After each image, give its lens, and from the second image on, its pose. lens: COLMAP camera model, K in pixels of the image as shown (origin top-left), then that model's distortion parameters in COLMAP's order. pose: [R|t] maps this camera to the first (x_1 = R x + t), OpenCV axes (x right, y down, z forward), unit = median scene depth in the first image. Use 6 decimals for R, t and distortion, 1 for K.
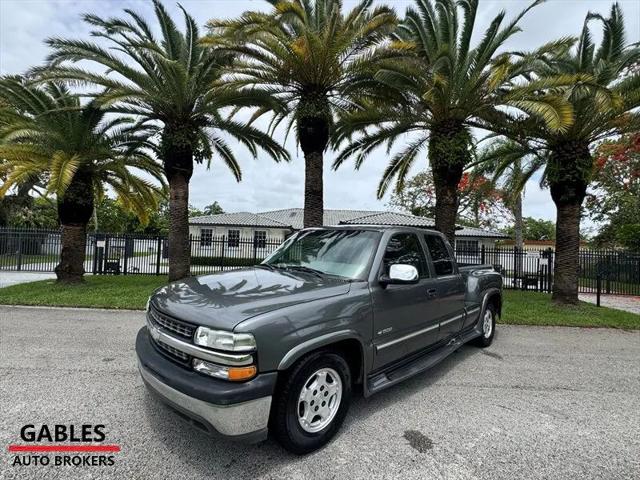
lens RADIAL K [[300.6, 0, 319.3], [0, 300.6, 239.2], [0, 0, 1]] dist [-0.000184, -0.000264]
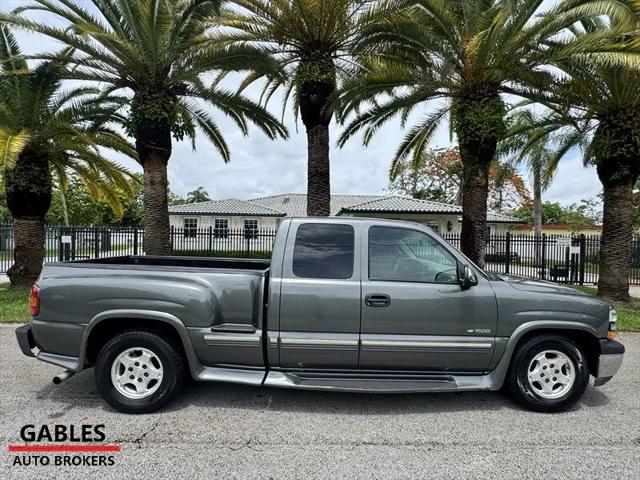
lens RADIAL K [[319.1, 0, 318.4], [0, 319.1, 238.8], [0, 0, 1]] dist [-0.002916, -0.000208]
pose [[0.999603, -0.018412, 0.021312, -0.040765], [0.017562, 0.999068, 0.039432, -0.011571], [-0.022018, -0.039042, 0.998995, 0.107979]]
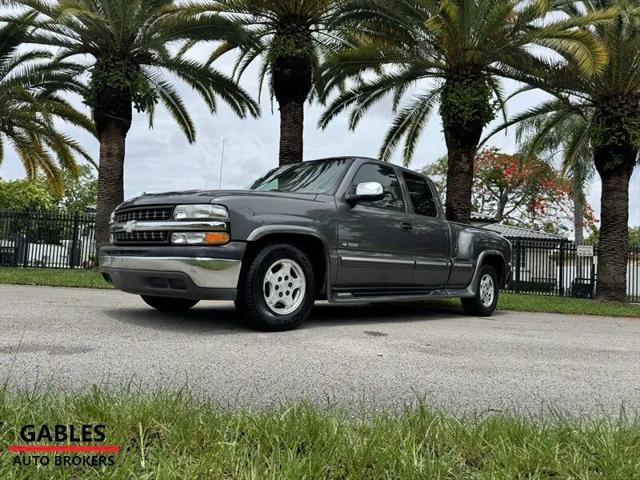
lens RADIAL K [[458.1, 0, 317.5], [0, 458.1, 240.6], [0, 0, 1]] dist [0.057593, -0.073853]
pose [[0.999337, 0.018524, 0.031344, 0.016979], [-0.017388, 0.999197, -0.036111, 0.105974], [-0.031988, 0.035542, 0.998856, -0.167571]]
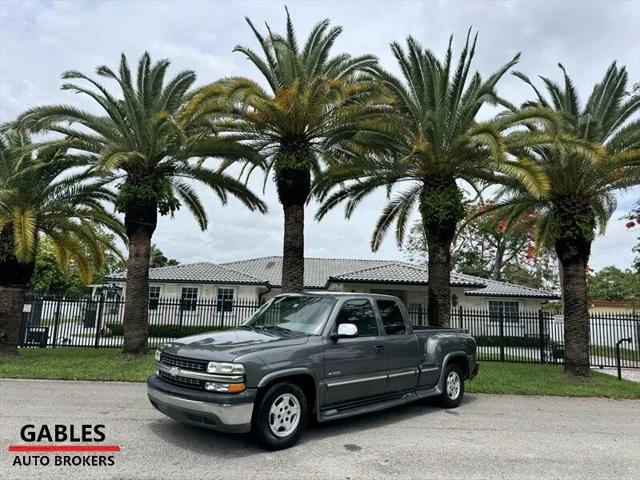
lens RADIAL K [[454.8, 0, 323.4], [0, 454.8, 236.0], [0, 0, 1]] dist [0.098026, -0.156420]
pose [[0.999605, 0.001975, 0.028046, 0.032648], [0.001780, 0.991082, -0.133244, -0.011754], [-0.028059, 0.133242, 0.990686, -0.351457]]
